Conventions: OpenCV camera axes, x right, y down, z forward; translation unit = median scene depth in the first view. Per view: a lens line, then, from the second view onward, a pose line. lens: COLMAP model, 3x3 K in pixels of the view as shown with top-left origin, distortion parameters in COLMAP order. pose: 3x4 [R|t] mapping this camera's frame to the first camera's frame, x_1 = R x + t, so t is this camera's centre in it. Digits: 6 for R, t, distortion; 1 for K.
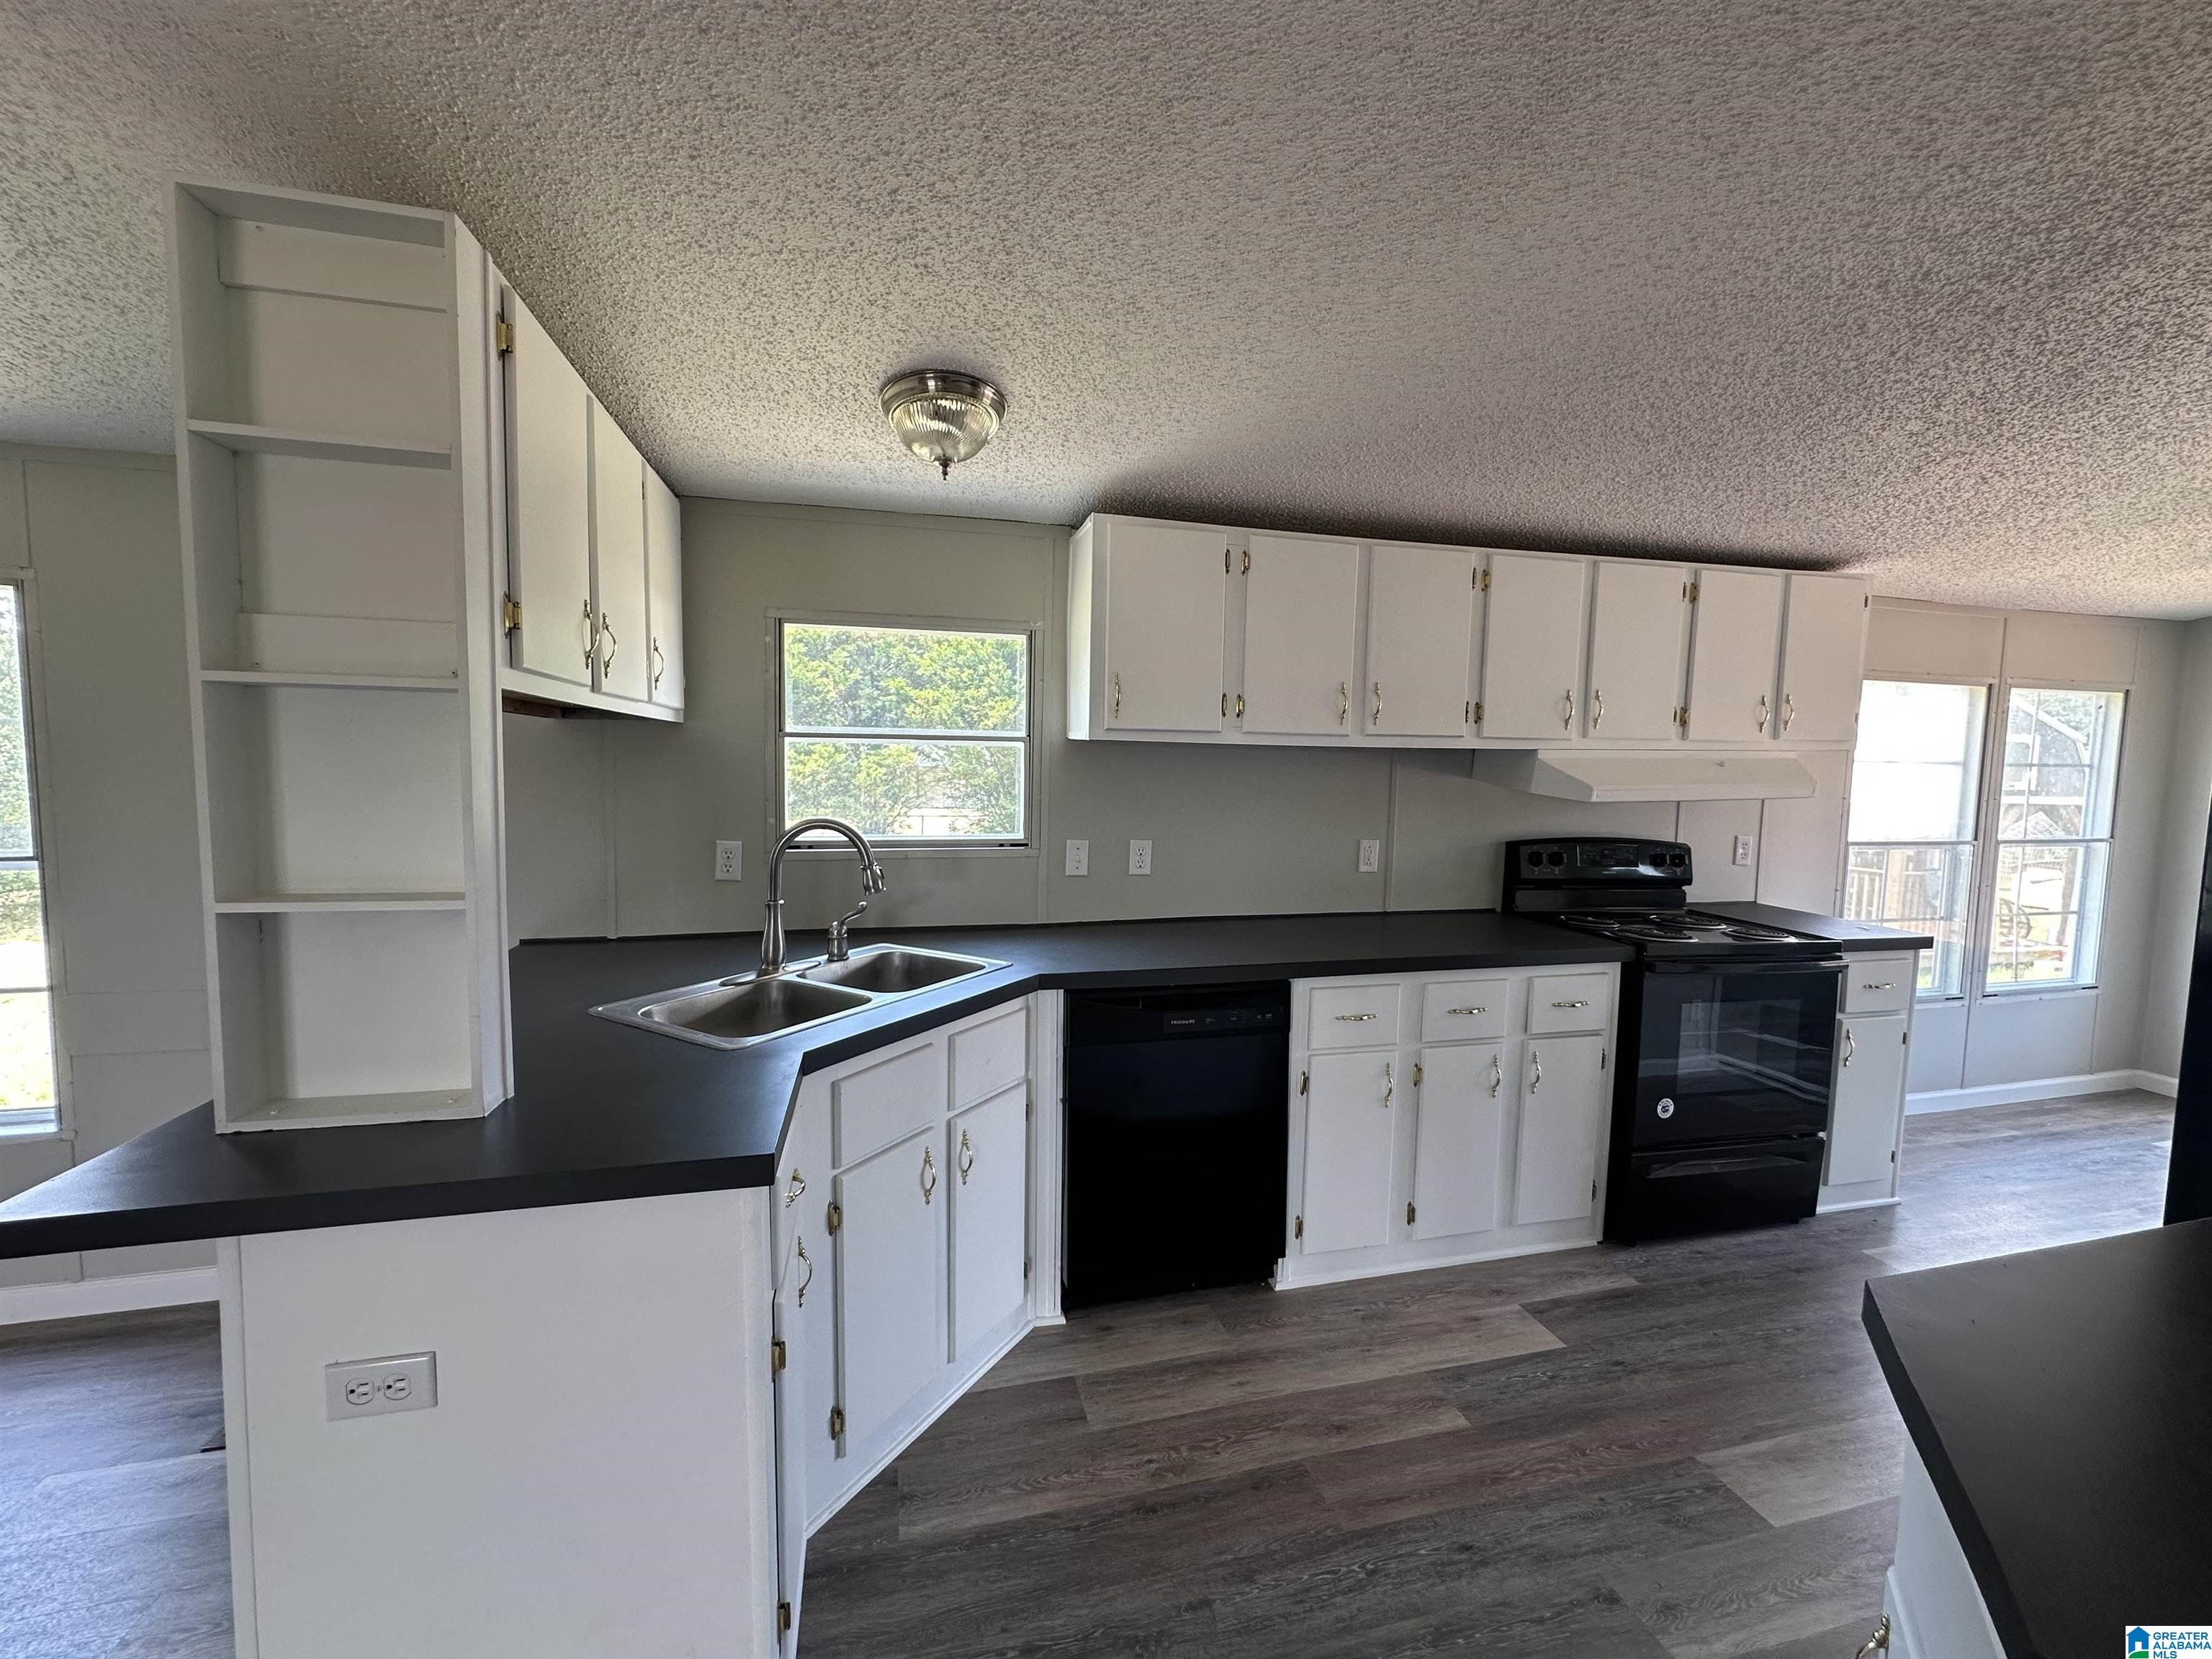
lens RADIAL K [[884.8, 0, 1110.0], [0, 884.8, 828.3], [0, 0, 1]] dist [-0.002661, 0.000376]
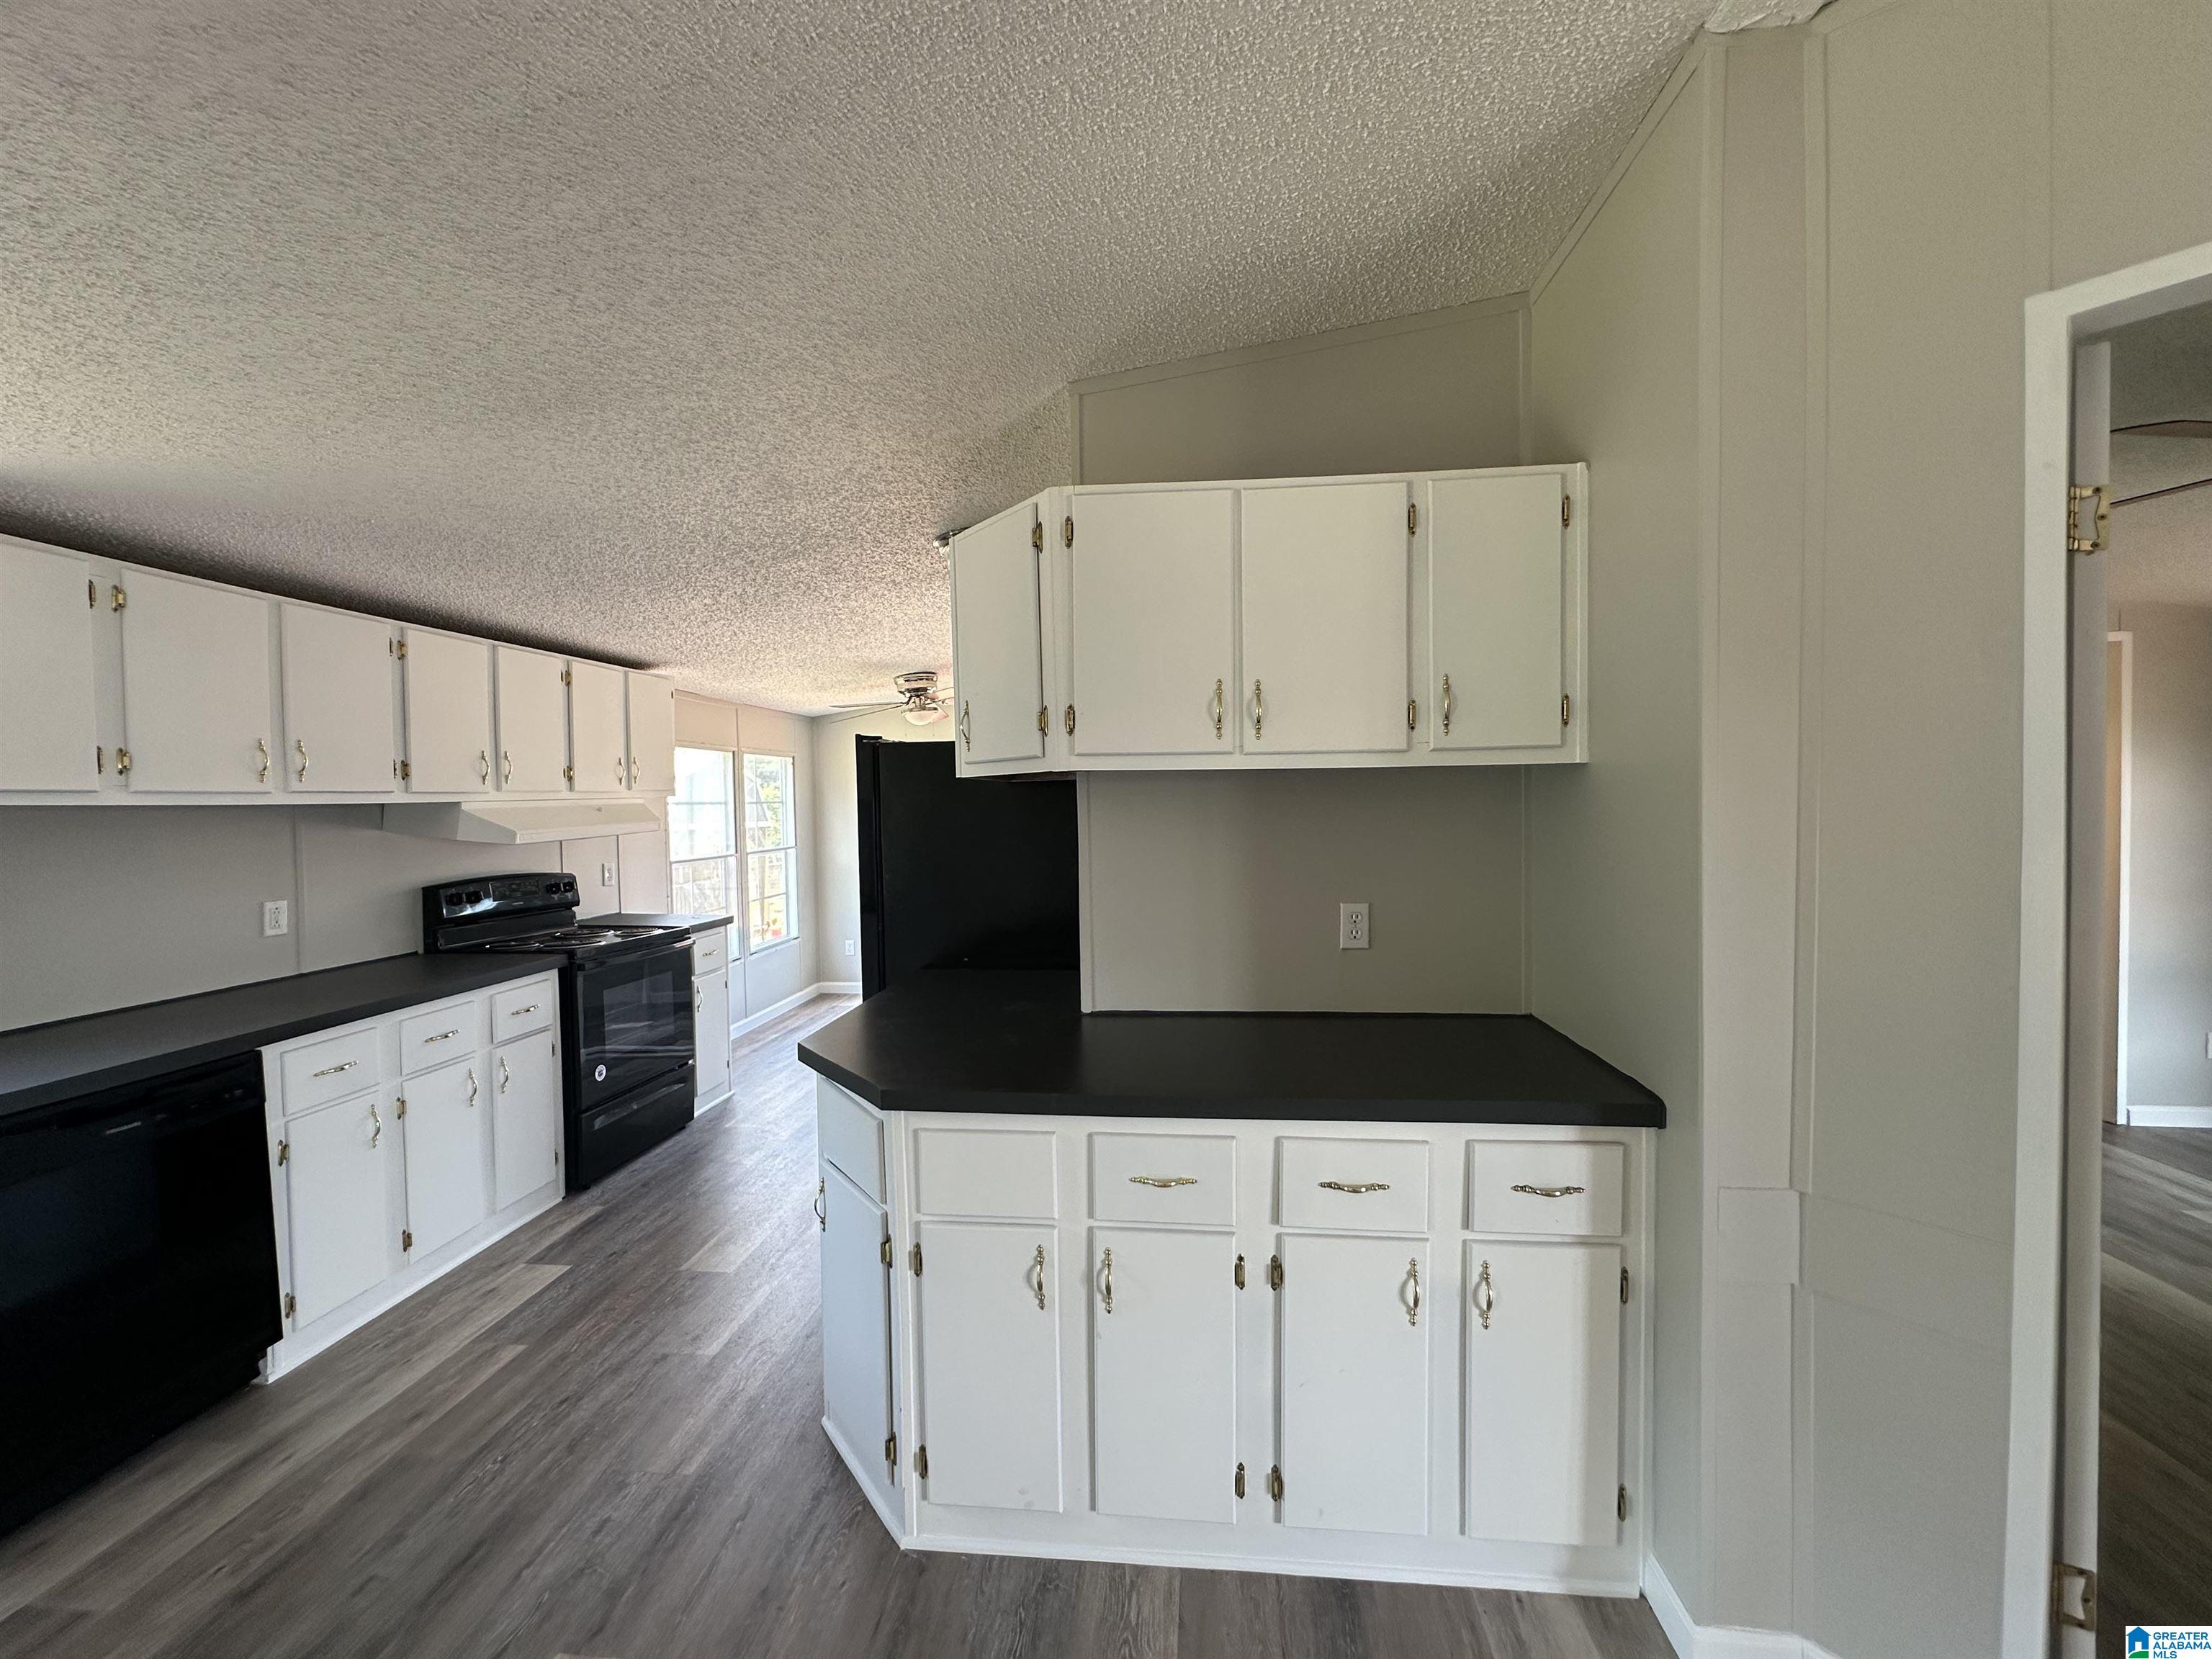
lens RADIAL K [[882.2, 0, 1106.0], [0, 882.2, 829.5], [0, 0, 1]] dist [-0.003570, -0.000717]
pose [[0.348324, -0.053810, 0.935829, -0.309076], [0.095274, 0.995213, 0.021762, 0.000886], [-0.932520, 0.081579, 0.351783, -0.185366]]
